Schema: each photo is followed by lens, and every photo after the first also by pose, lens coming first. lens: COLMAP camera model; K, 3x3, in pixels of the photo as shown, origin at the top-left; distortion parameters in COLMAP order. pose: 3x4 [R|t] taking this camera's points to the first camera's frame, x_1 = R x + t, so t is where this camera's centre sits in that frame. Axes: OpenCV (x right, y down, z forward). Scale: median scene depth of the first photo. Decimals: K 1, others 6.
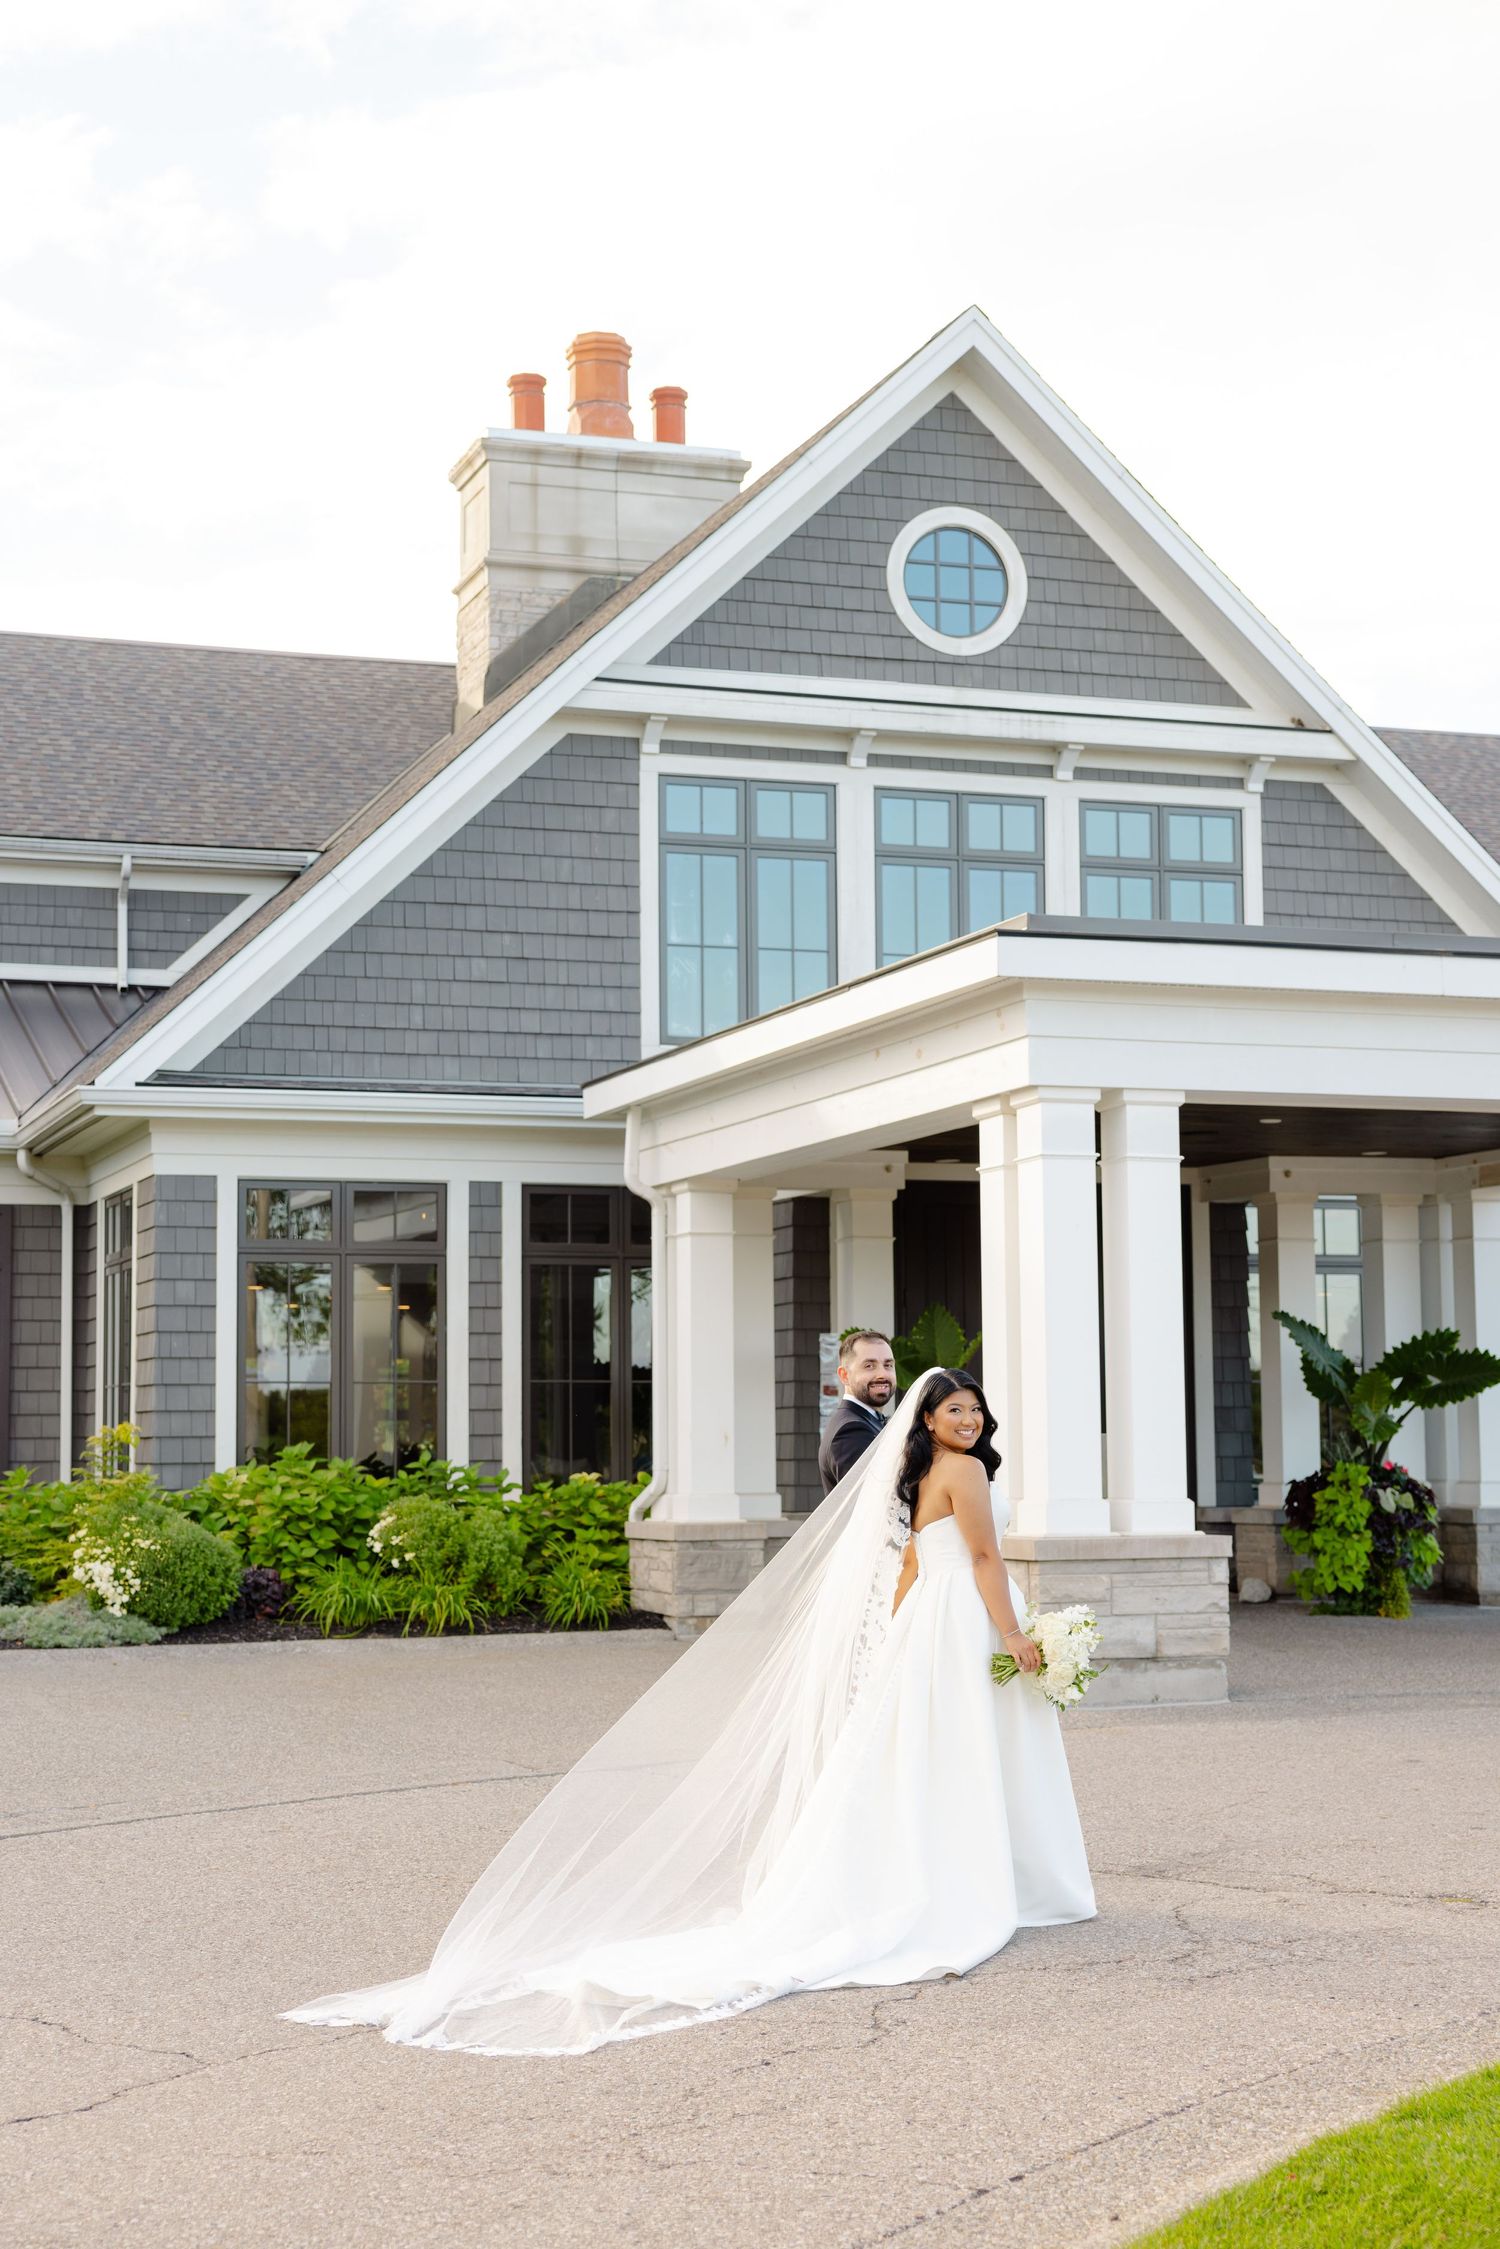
lens RADIAL K [[3388.5, 0, 718.5], [0, 3388.5, 1070.1], [0, 0, 1]] dist [0.031552, -0.047782]
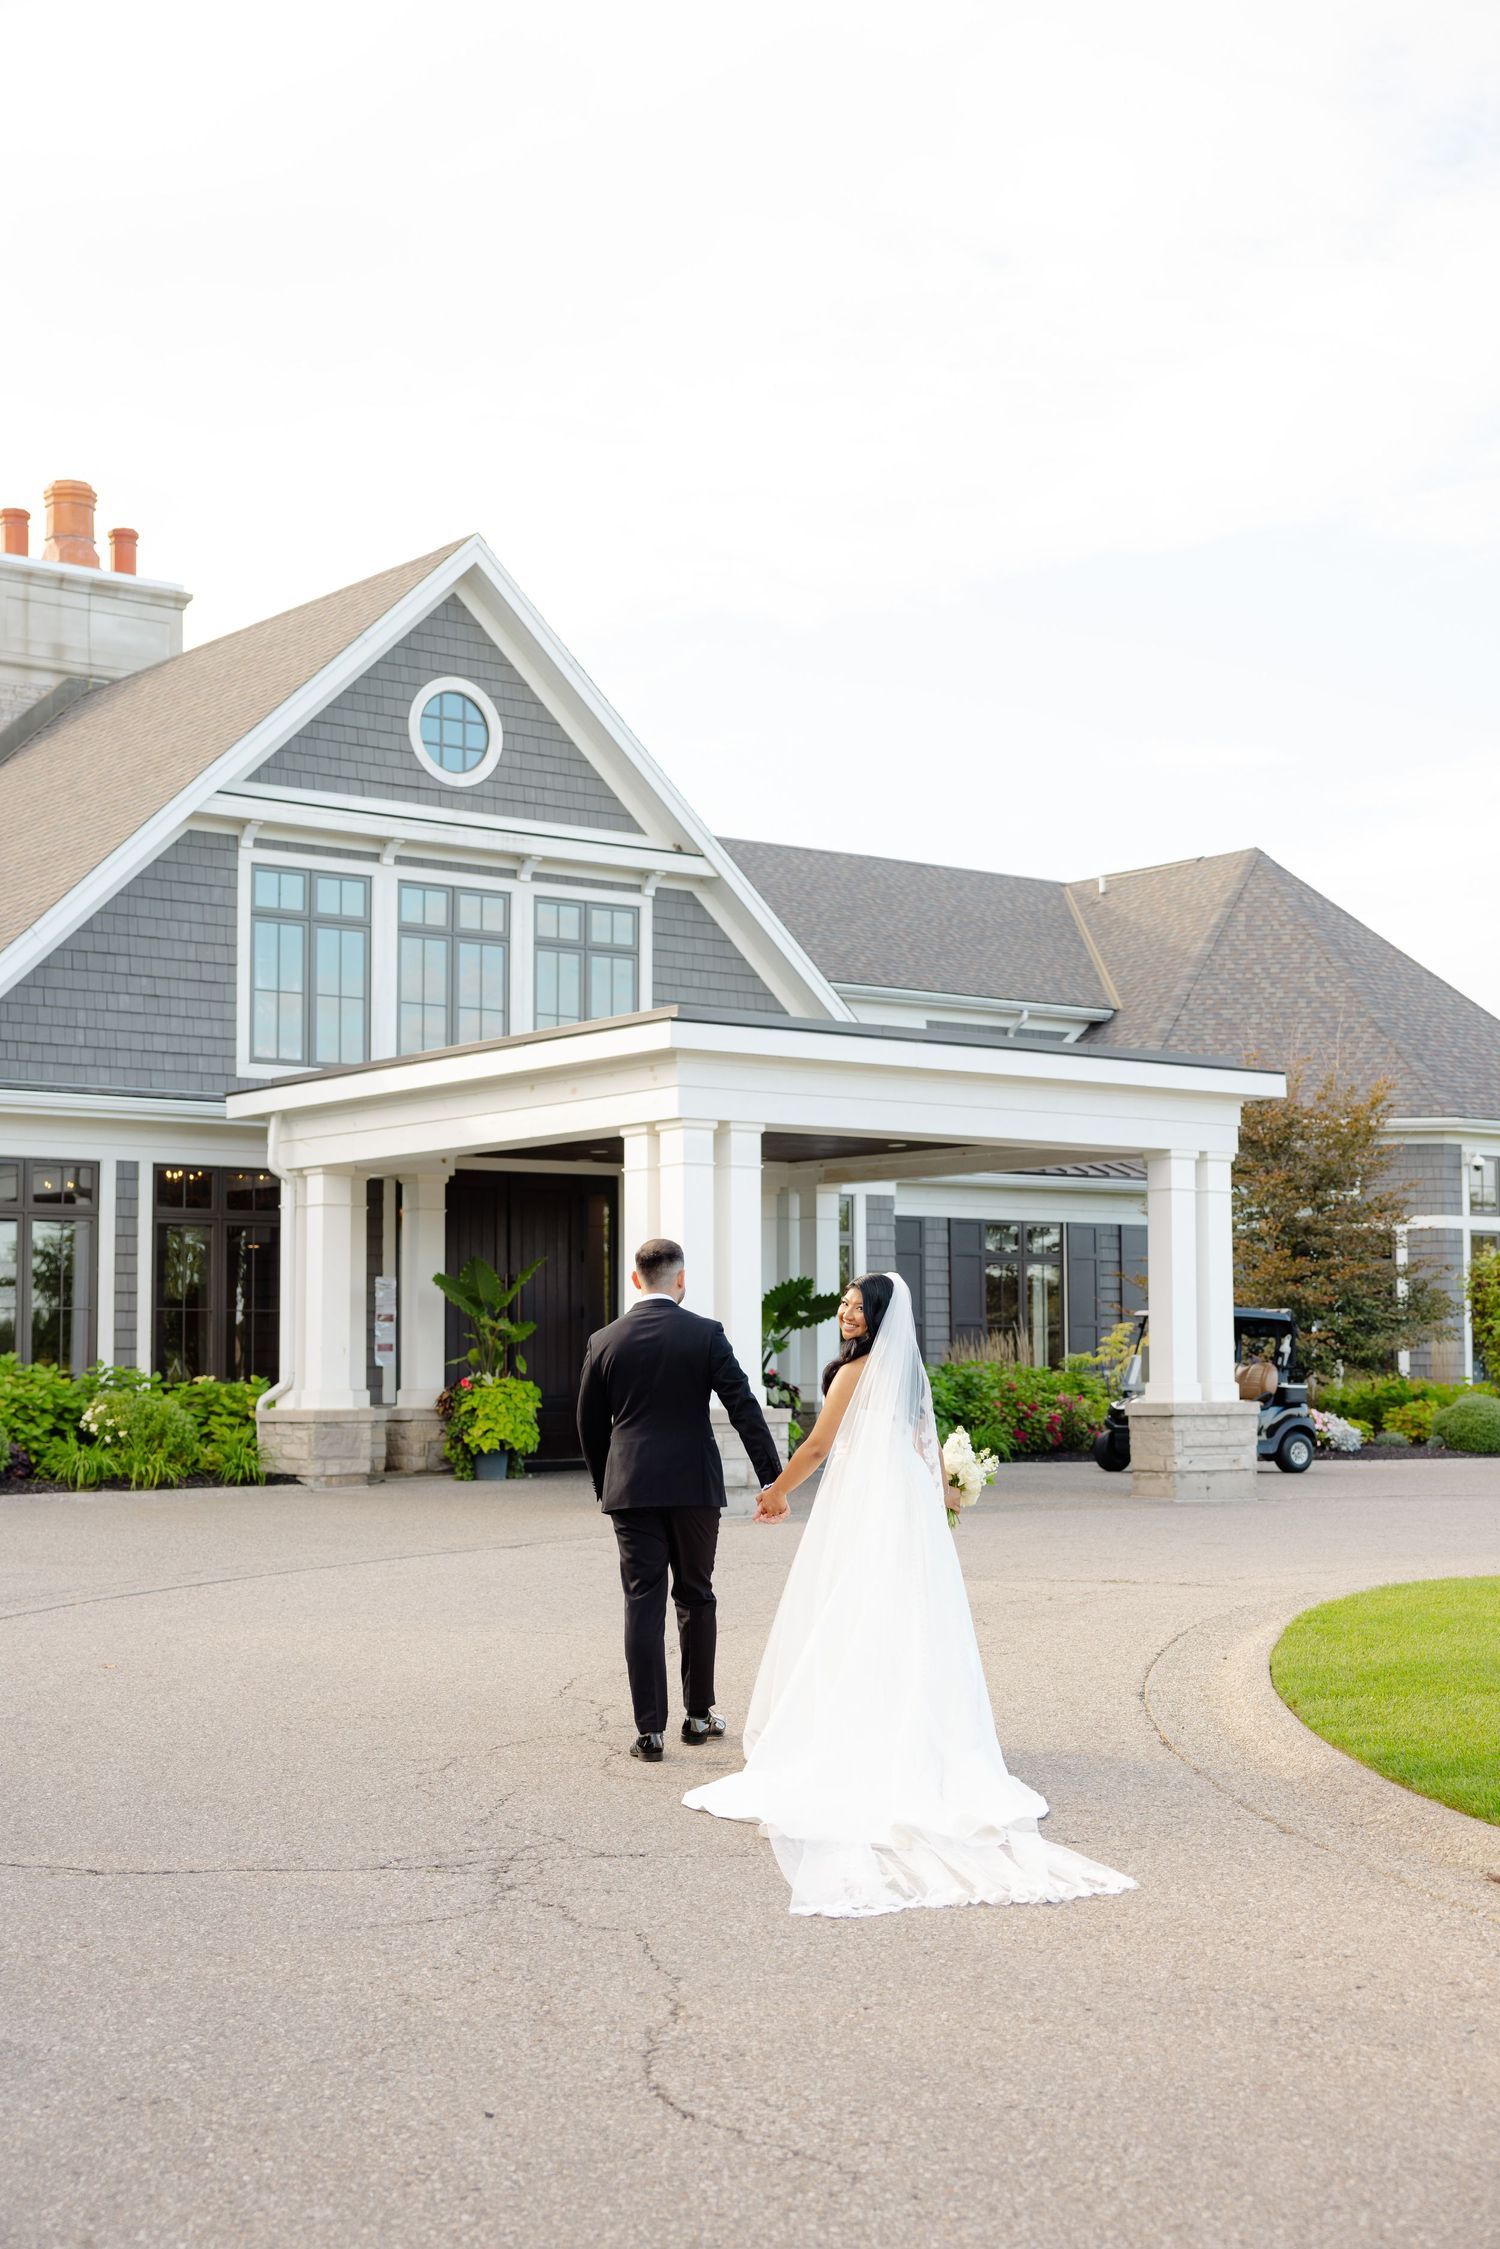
lens RADIAL K [[3000.1, 0, 737.0], [0, 3000.1, 1126.3], [0, 0, 1]] dist [0.026165, 0.019708]
pose [[0.947003, 0.030446, 0.319780, -0.210412], [-0.038526, 0.999078, 0.018969, -0.012213], [-0.318907, -0.030283, 0.947302, -0.197858]]
